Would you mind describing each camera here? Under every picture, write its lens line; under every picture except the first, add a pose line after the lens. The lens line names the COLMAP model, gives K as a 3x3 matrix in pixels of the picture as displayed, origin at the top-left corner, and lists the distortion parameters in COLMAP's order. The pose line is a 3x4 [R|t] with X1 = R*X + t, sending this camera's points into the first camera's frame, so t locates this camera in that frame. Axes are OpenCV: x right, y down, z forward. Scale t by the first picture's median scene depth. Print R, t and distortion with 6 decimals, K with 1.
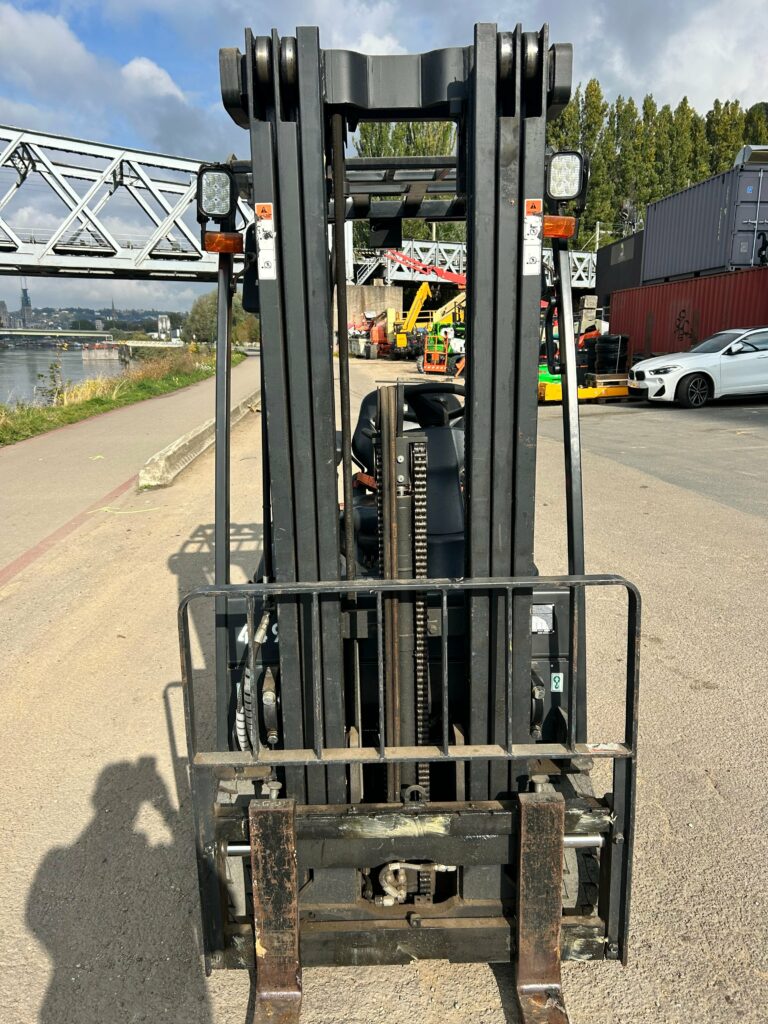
lens RADIAL K [[756.0, 0, 355.6], [0, 756.0, 496.8], [0, 0, 1]] dist [0.050711, -0.049035]
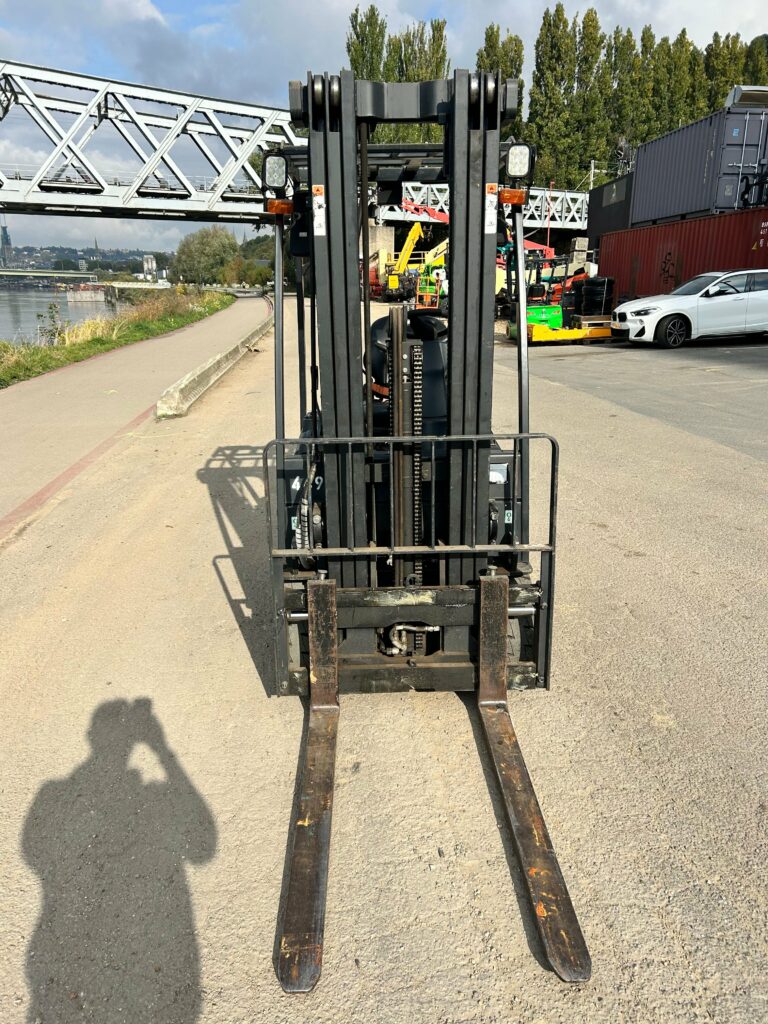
lens RADIAL K [[756.0, 0, 365.8], [0, 756.0, 497.1], [0, 0, 1]] dist [0.050711, -0.049035]
pose [[0.999684, -0.003024, 0.024942, -0.014200], [0.001220, 0.997401, 0.072035, 0.029972], [-0.025095, -0.071982, 0.997090, -0.131084]]
